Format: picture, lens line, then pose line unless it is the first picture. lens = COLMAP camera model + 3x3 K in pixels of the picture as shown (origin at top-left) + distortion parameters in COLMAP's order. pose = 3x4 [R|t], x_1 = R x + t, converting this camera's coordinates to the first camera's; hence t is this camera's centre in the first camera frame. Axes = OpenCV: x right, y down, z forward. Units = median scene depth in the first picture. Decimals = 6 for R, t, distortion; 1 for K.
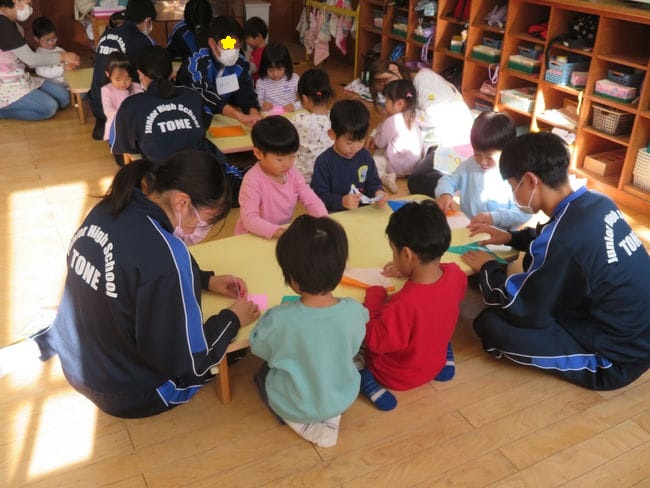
lens RADIAL K [[634.4, 0, 325.0], [0, 634.4, 244.0], [0, 0, 1]] dist [0.015012, 0.018634]
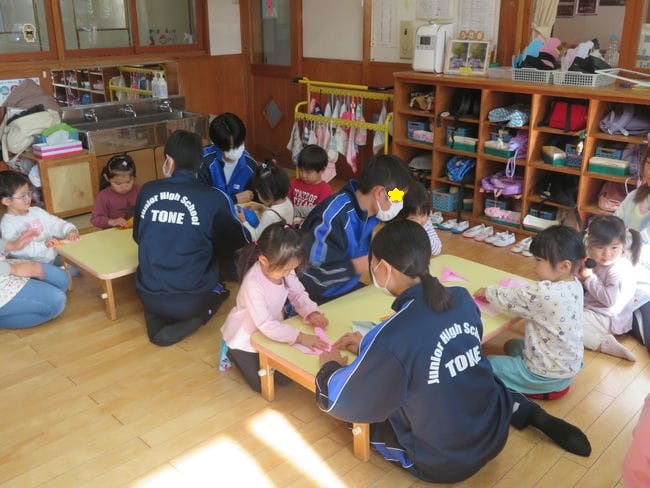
lens RADIAL K [[611.0, 0, 301.1], [0, 611.0, 244.0], [0, 0, 1]] dist [-0.003873, -0.017077]
pose [[0.963934, -0.125375, 0.234762, -0.328875], [0.154179, 0.982058, -0.108589, -0.167122], [-0.216935, 0.140868, 0.965969, 0.312273]]
